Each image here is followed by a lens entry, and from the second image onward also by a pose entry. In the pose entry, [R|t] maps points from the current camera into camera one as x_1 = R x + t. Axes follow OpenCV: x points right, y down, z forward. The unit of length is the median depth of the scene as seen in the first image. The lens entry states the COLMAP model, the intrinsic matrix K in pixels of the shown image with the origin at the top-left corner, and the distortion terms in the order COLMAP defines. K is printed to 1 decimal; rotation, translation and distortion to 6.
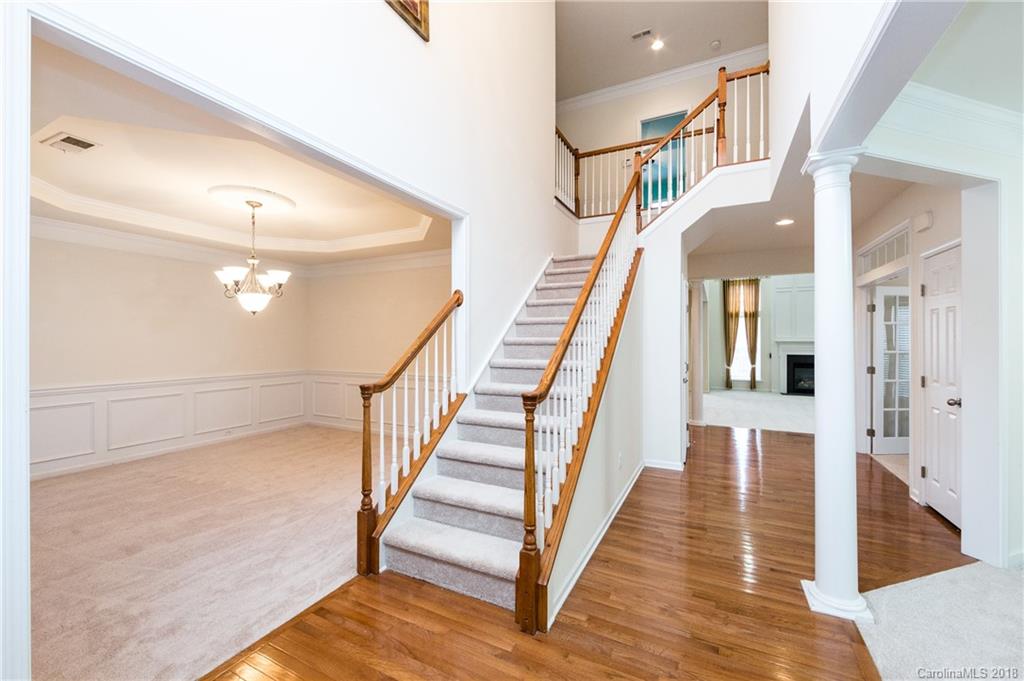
lens RADIAL K [[408.2, 0, 512.2], [0, 408.2, 334.8], [0, 0, 1]] dist [-0.000918, -0.000617]
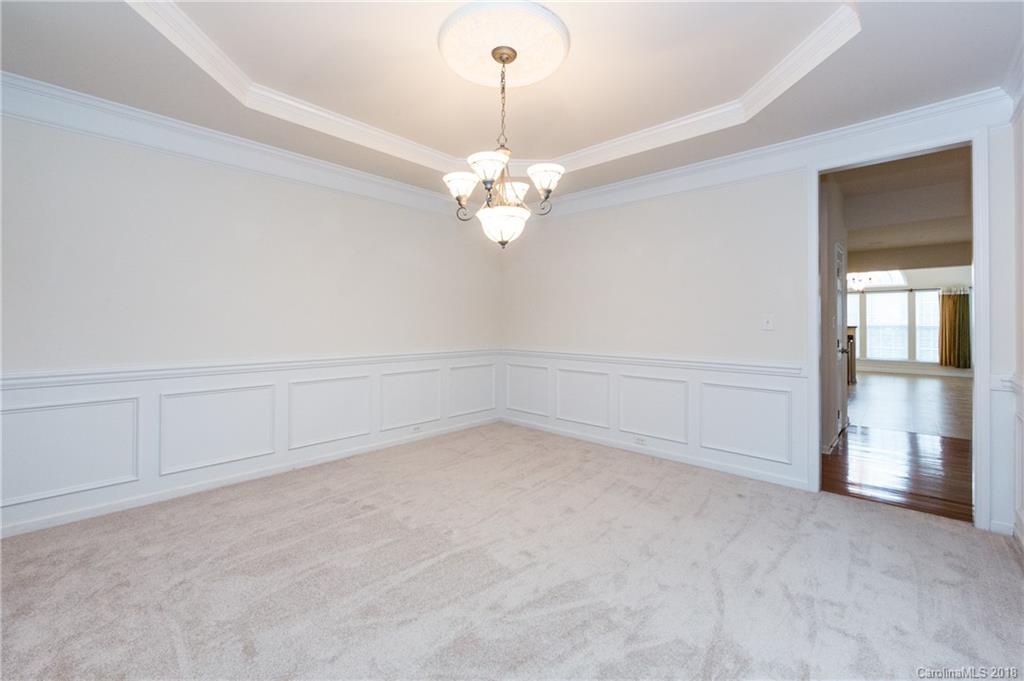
lens RADIAL K [[408.2, 0, 496.1], [0, 408.2, 312.5], [0, 0, 1]] dist [-0.000918, -0.000617]
pose [[0.958609, 0.000376, -0.284725, -0.458147], [-0.004541, 0.999892, -0.013969, 0.048162], [0.284689, 0.014684, 0.958508, 0.430630]]
